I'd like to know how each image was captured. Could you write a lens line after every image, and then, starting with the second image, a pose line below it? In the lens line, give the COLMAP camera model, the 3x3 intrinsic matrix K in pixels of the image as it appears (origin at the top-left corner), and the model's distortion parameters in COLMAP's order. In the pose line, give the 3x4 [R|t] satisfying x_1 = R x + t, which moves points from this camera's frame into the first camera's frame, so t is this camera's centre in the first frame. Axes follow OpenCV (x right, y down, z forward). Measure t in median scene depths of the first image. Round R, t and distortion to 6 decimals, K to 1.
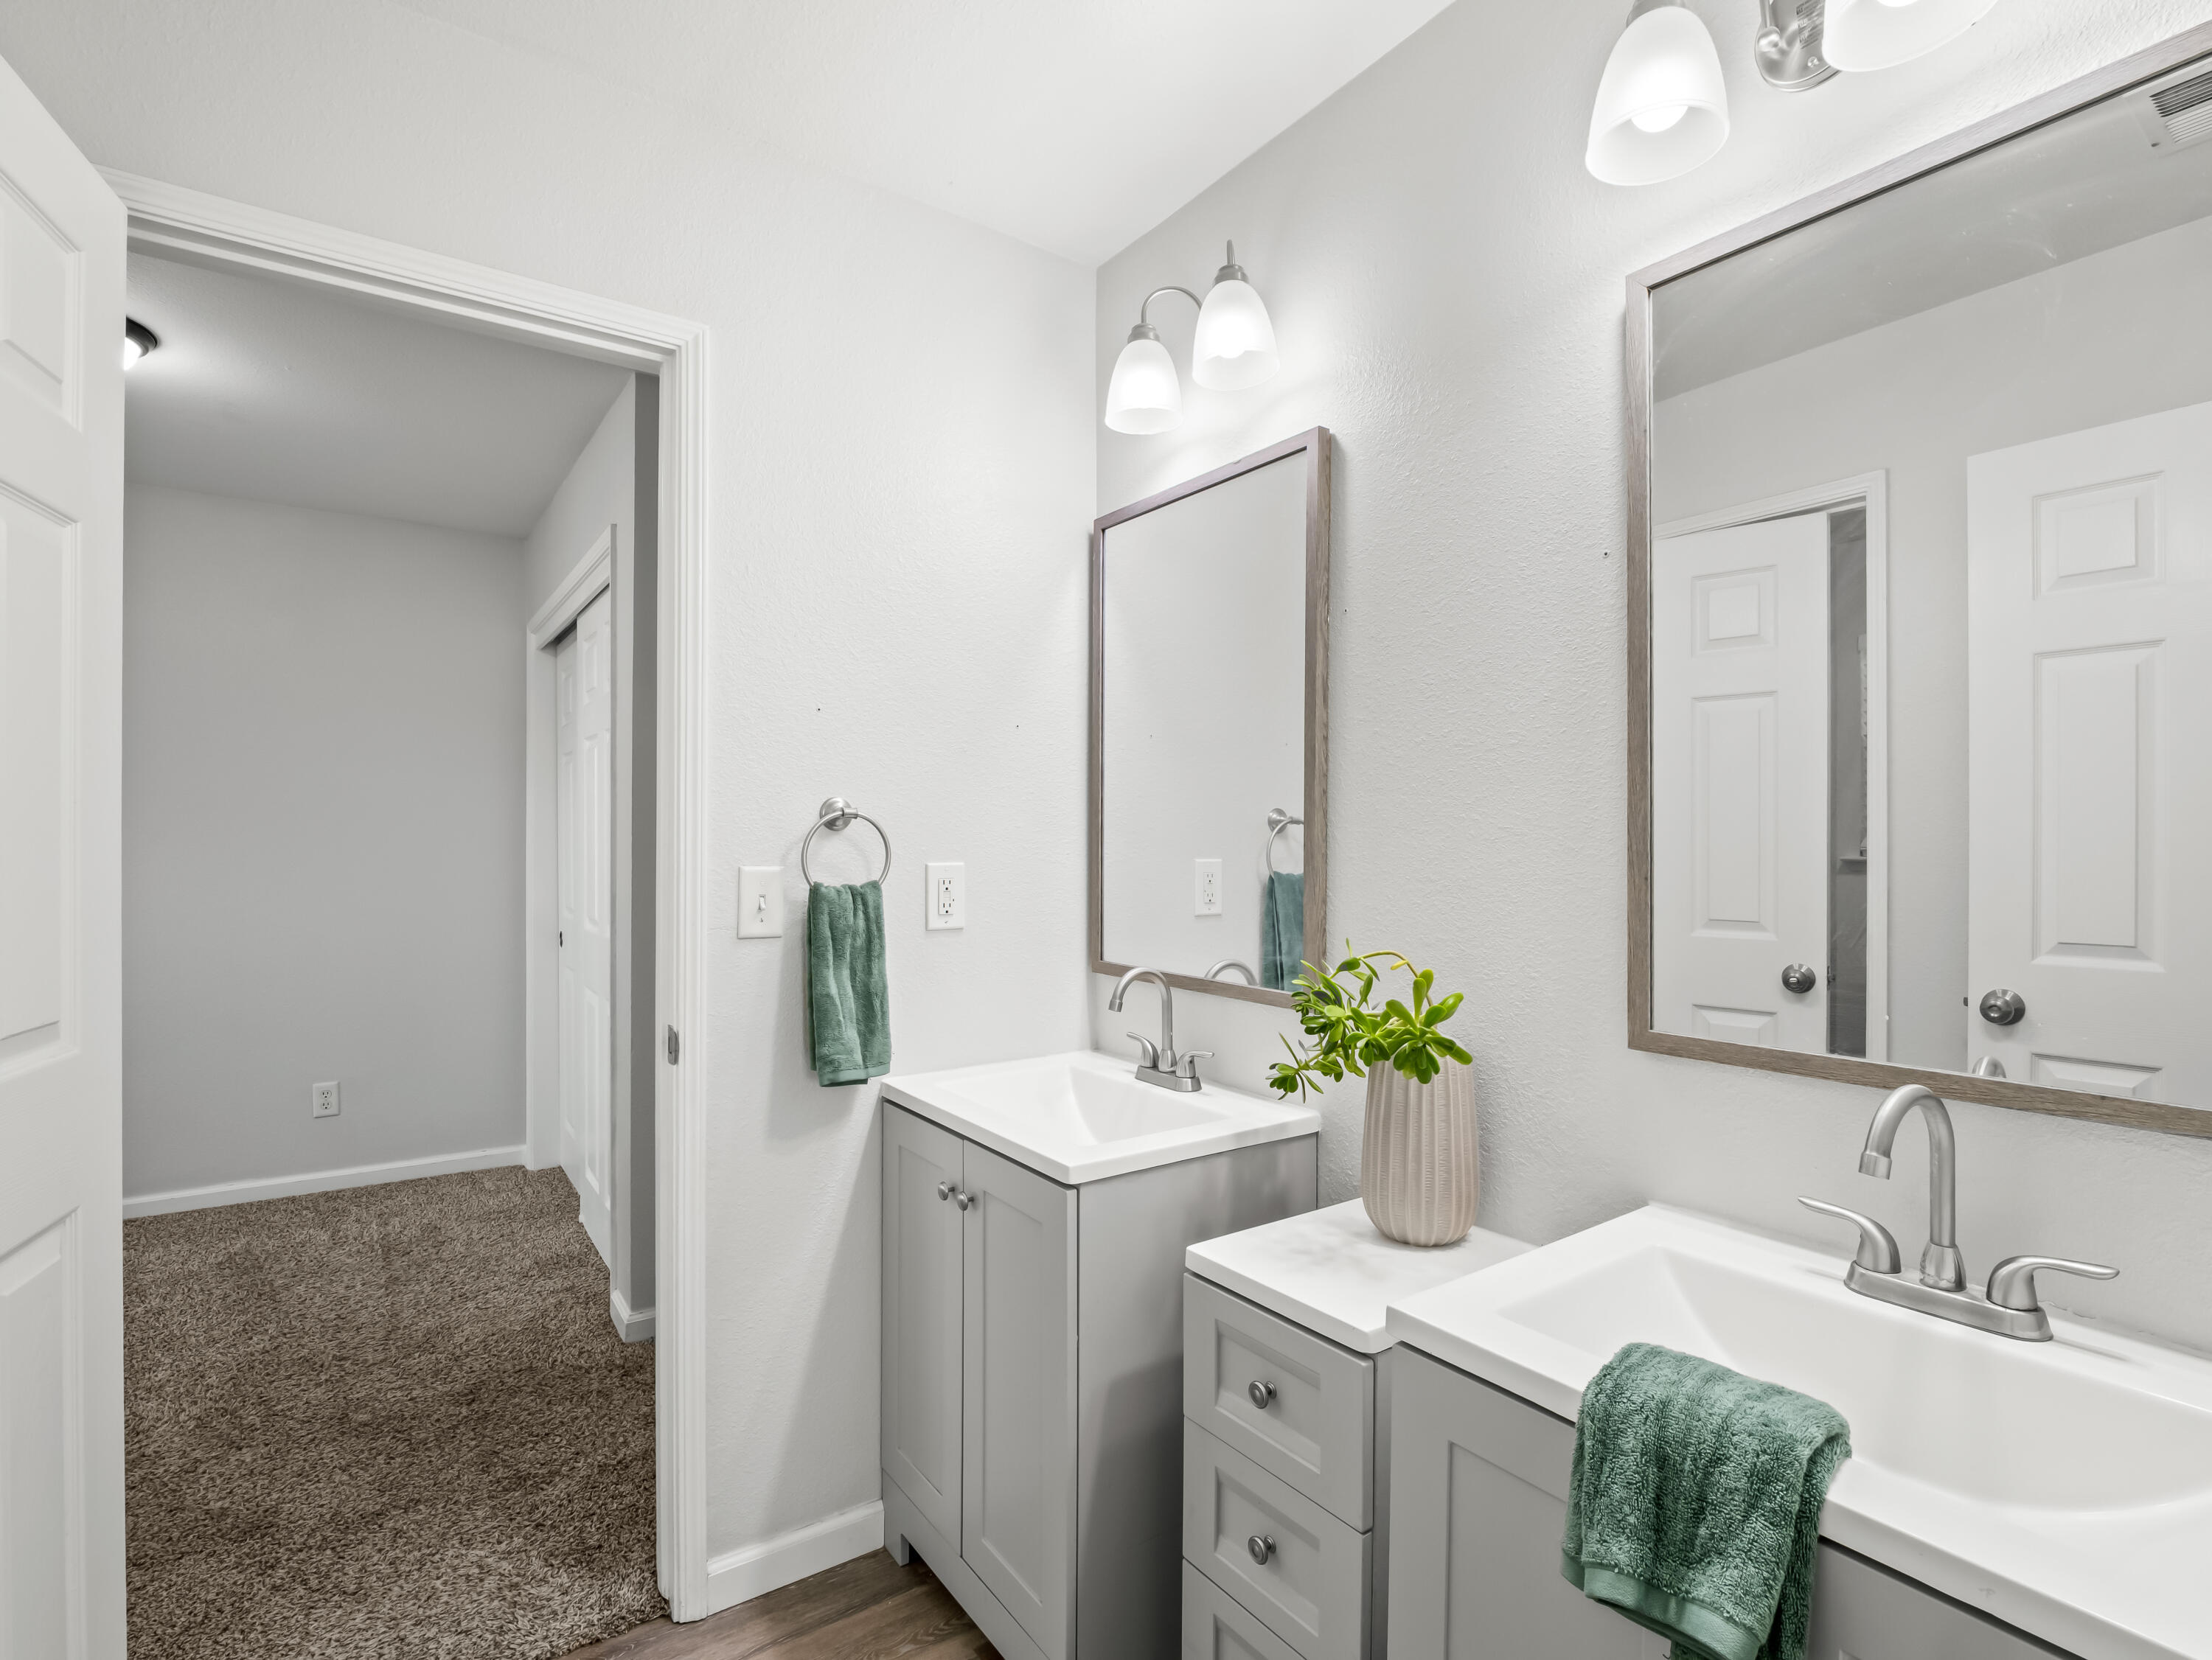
lens RADIAL K [[1058.3, 0, 1106.0], [0, 1058.3, 830.0], [0, 0, 1]] dist [-0.005231, -0.000447]
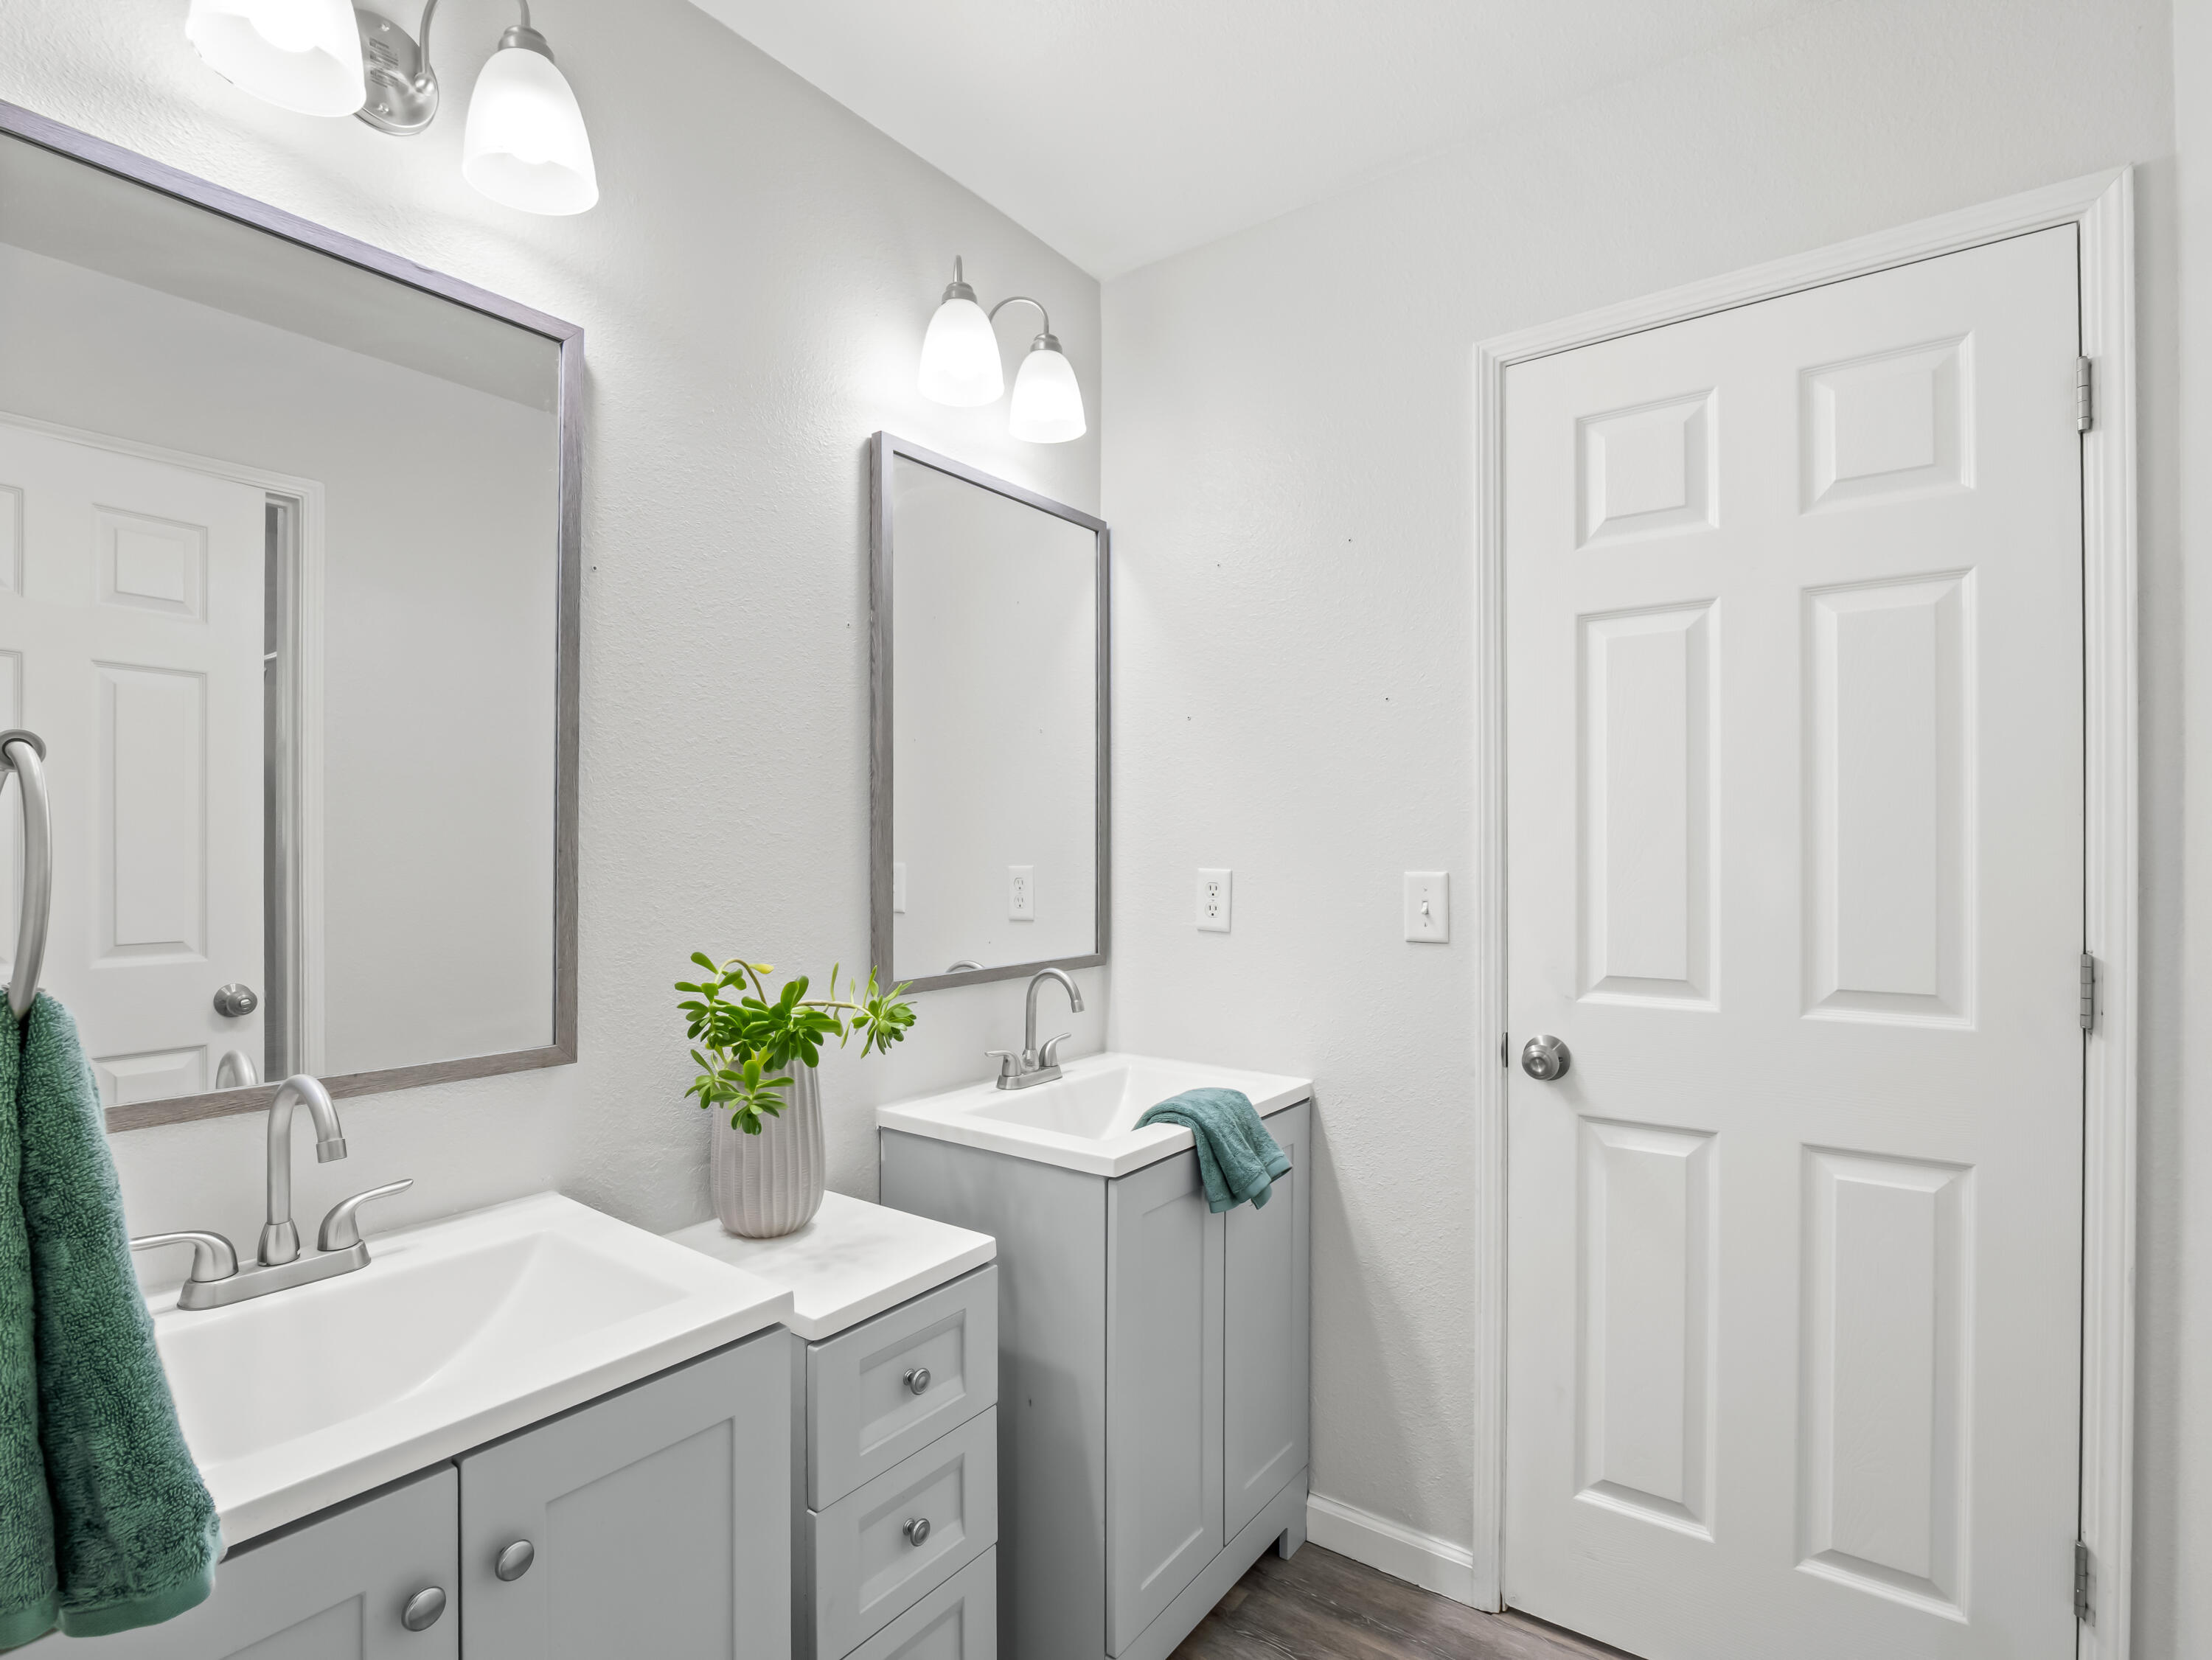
lens RADIAL K [[1058.3, 0, 1106.0], [0, 1058.3, 830.0], [0, 0, 1]] dist [-0.005231, -0.000447]
pose [[-0.293798, 0.003521, 0.955861, -0.787688], [-0.027706, 0.999542, -0.012198, -0.003284], [-0.955466, -0.030066, -0.293566, 0.989213]]
